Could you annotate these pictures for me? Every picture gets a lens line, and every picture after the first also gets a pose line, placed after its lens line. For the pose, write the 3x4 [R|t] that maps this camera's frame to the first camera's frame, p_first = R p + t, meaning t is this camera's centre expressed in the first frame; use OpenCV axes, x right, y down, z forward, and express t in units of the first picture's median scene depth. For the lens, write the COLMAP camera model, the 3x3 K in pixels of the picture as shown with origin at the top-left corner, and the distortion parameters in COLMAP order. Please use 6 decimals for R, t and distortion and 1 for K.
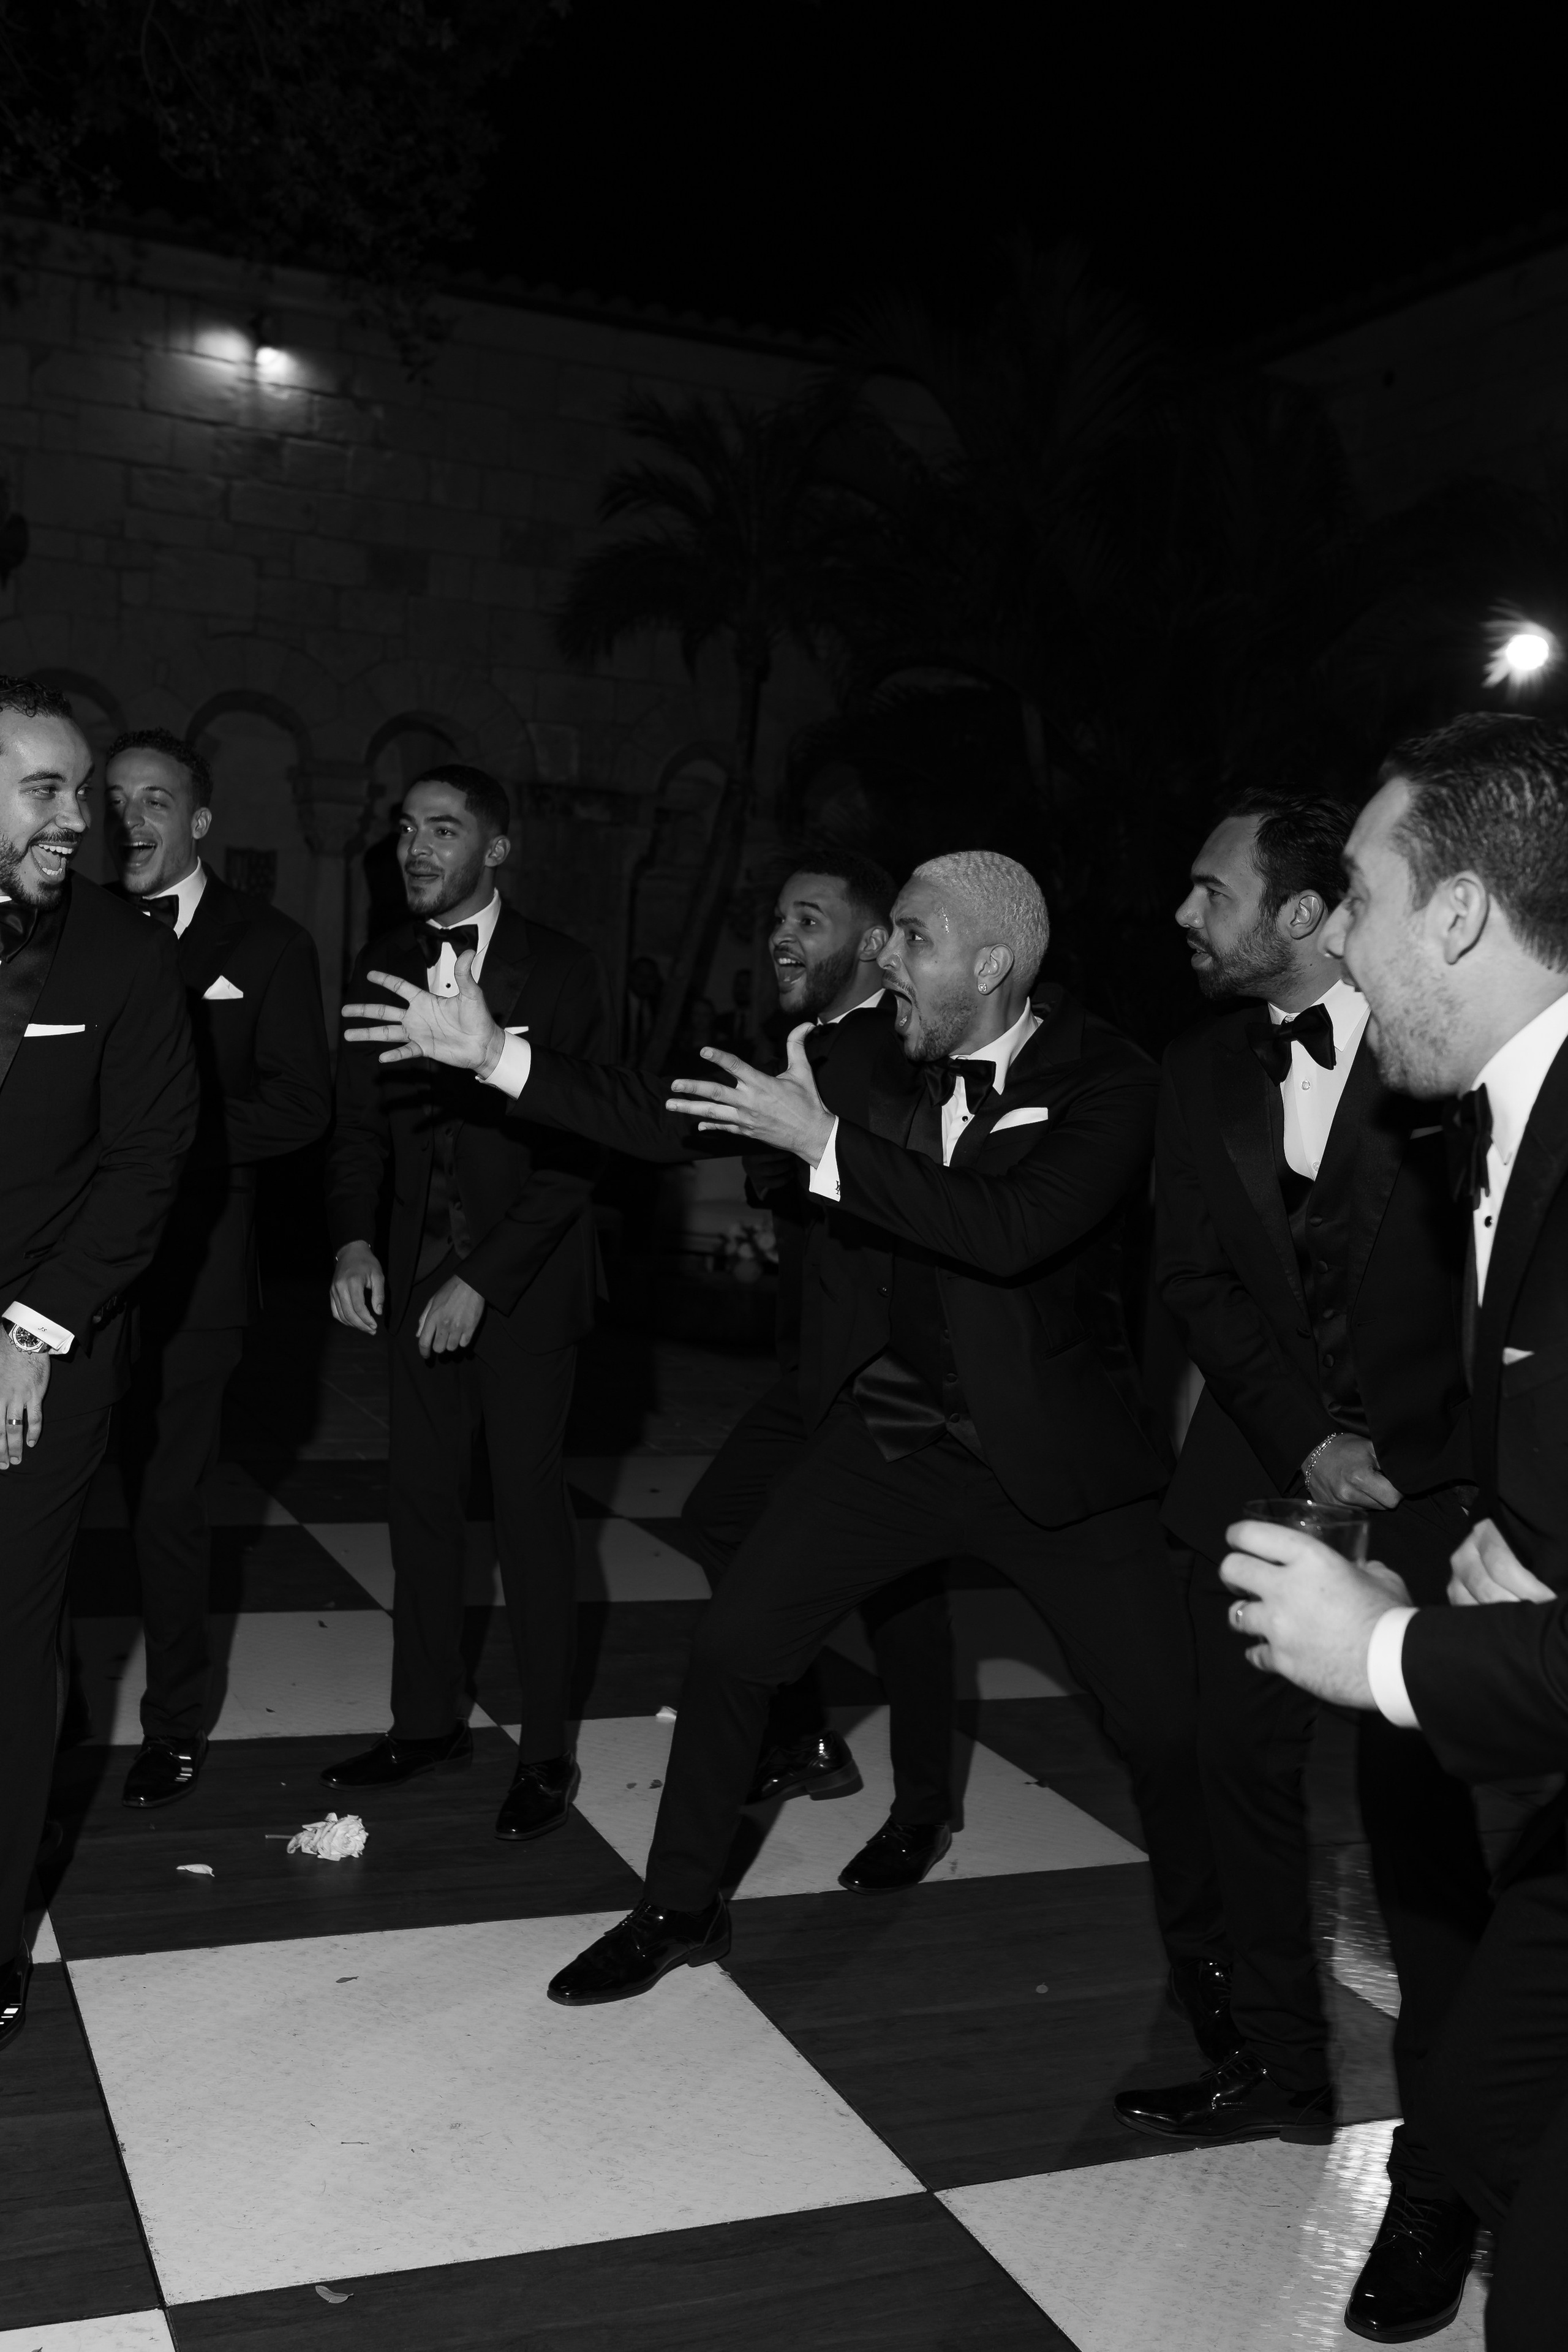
lens RADIAL K [[2325.5, 0, 878.1], [0, 2325.5, 1173.0], [0, 0, 1]] dist [0.006475, 0.000000]
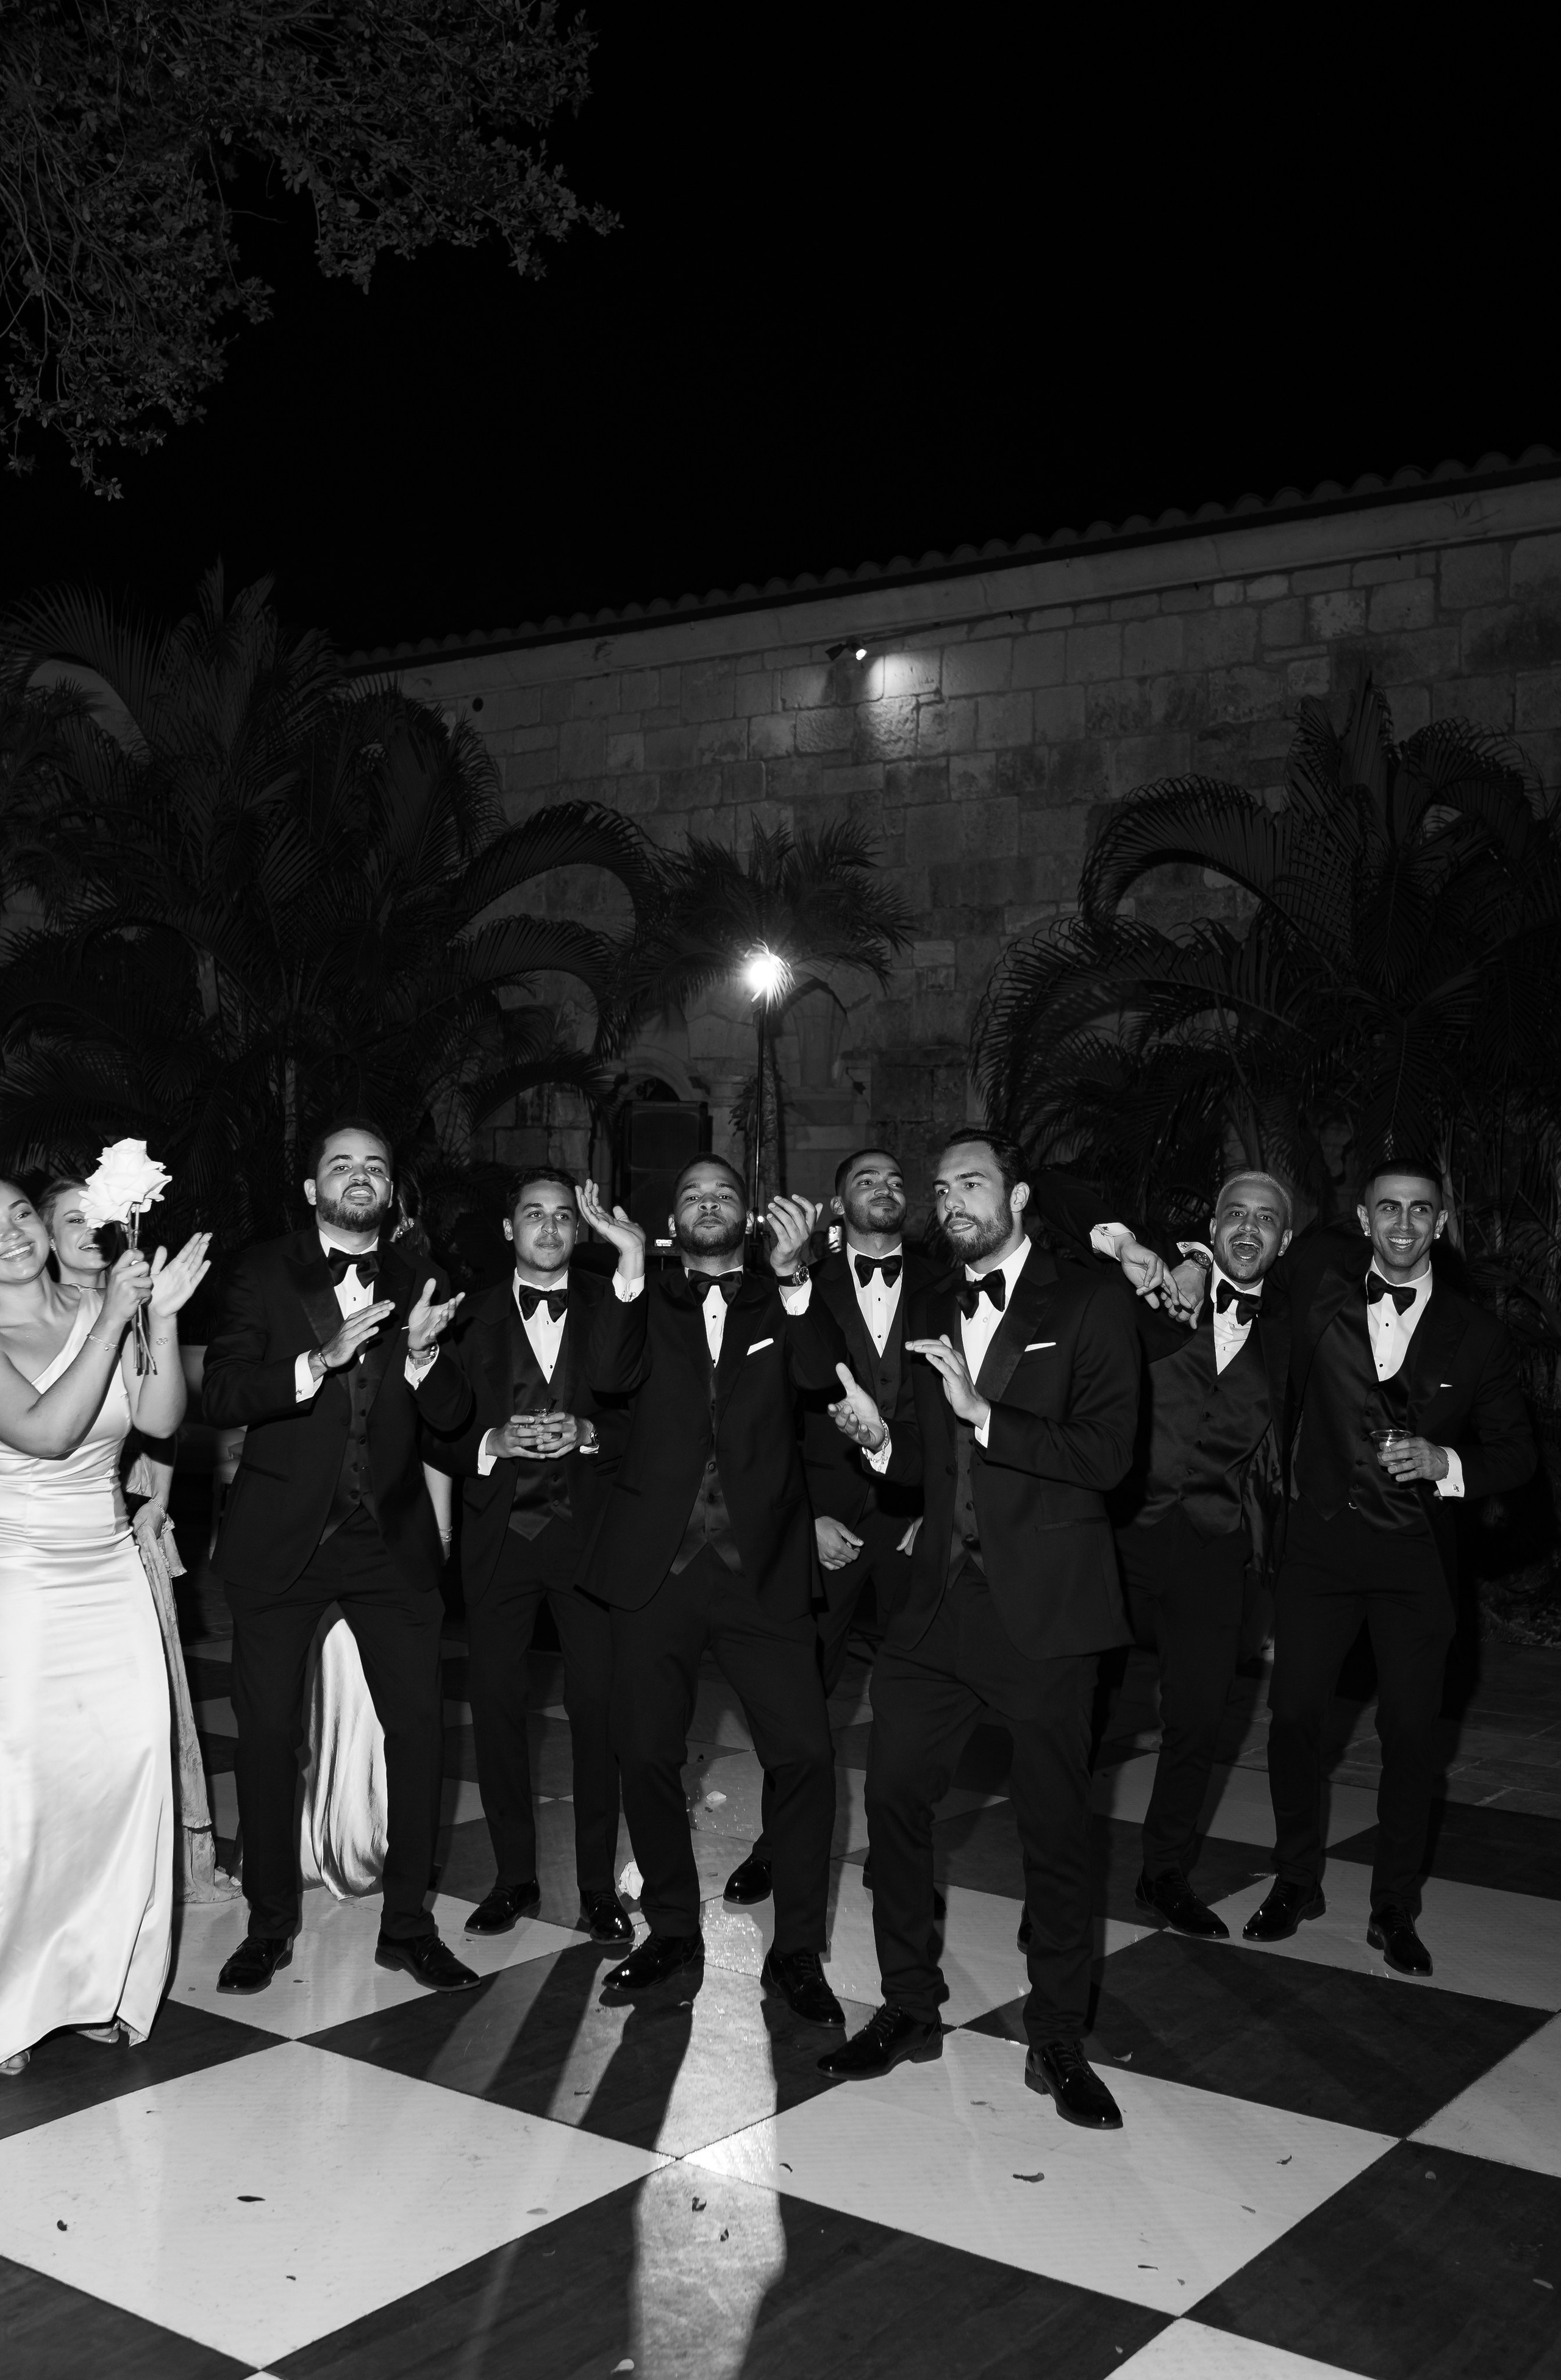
lens RADIAL K [[2352.9, 0, 816.8], [0, 2352.9, 1170.6], [0, 0, 1]] dist [0.006475, 0.000000]
pose [[0.836154, -0.022855, 0.548019, -0.326207], [0.058870, 0.997099, -0.048239, -0.025801], [-0.545327, 0.072597, 0.835074, -0.120934]]
